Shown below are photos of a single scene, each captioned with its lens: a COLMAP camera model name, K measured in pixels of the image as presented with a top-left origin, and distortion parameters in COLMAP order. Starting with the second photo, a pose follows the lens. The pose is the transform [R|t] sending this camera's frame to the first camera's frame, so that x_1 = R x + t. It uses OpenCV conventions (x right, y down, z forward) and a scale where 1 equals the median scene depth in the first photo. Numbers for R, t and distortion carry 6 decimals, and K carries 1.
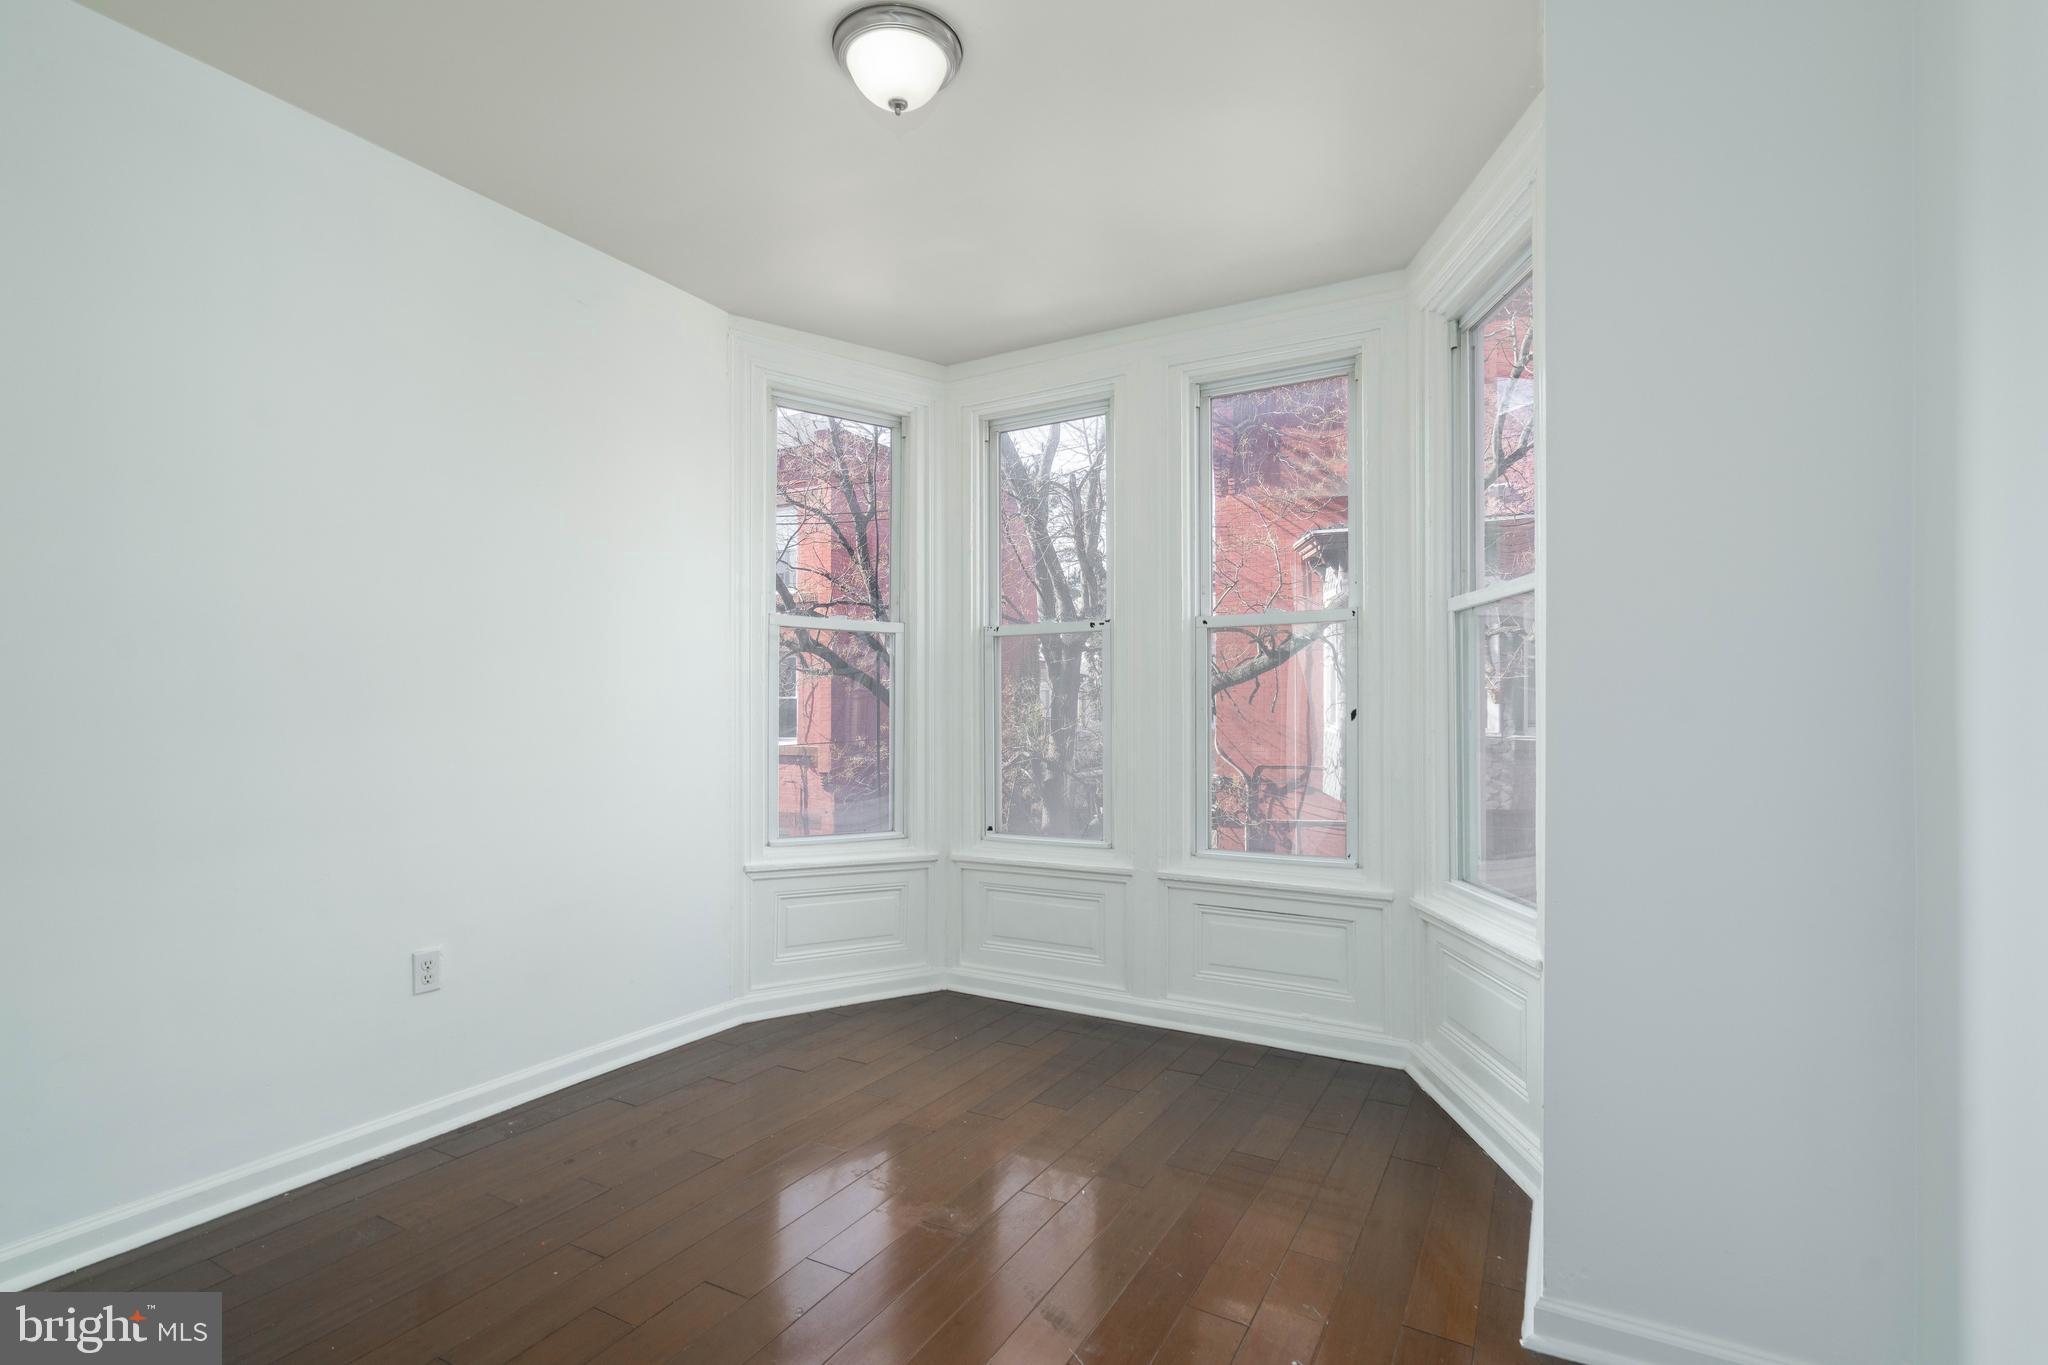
lens RADIAL K [[1006.3, 0, 1032.0], [0, 1006.3, 703.9], [0, 0, 1]] dist [0.003242, -0.000149]
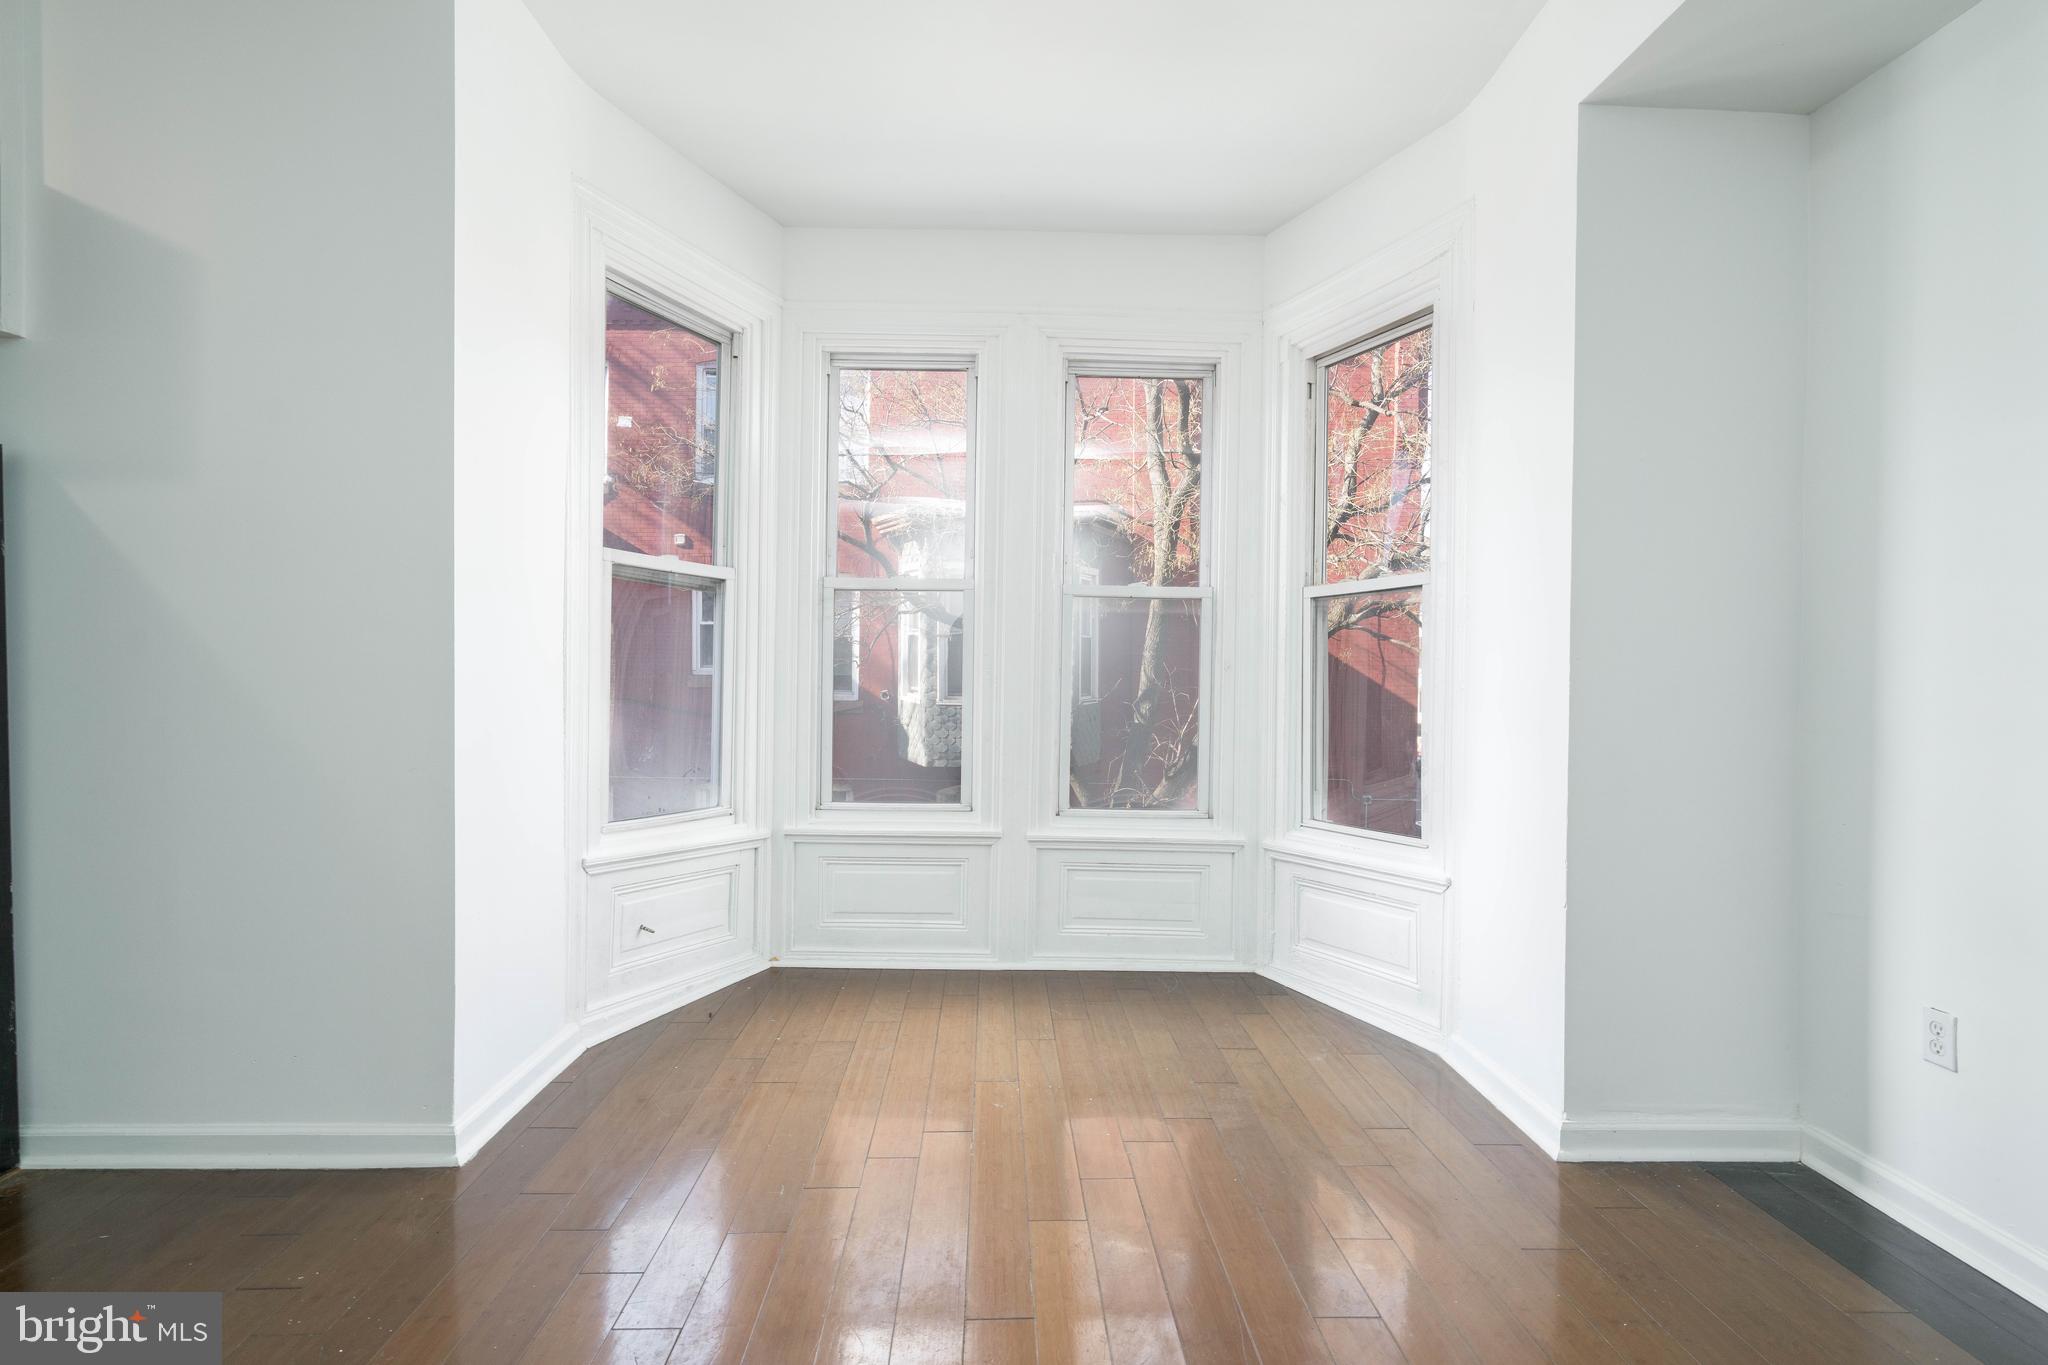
lens RADIAL K [[948.8, 0, 1021.4], [0, 948.8, 684.8], [0, 0, 1]] dist [-0.015416, 0.004904]
pose [[0.862272, 0.012610, 0.506288, -0.354962], [-0.026628, 0.999436, 0.020458, -0.003331], [-0.505745, -0.031122, 0.862122, 0.167566]]
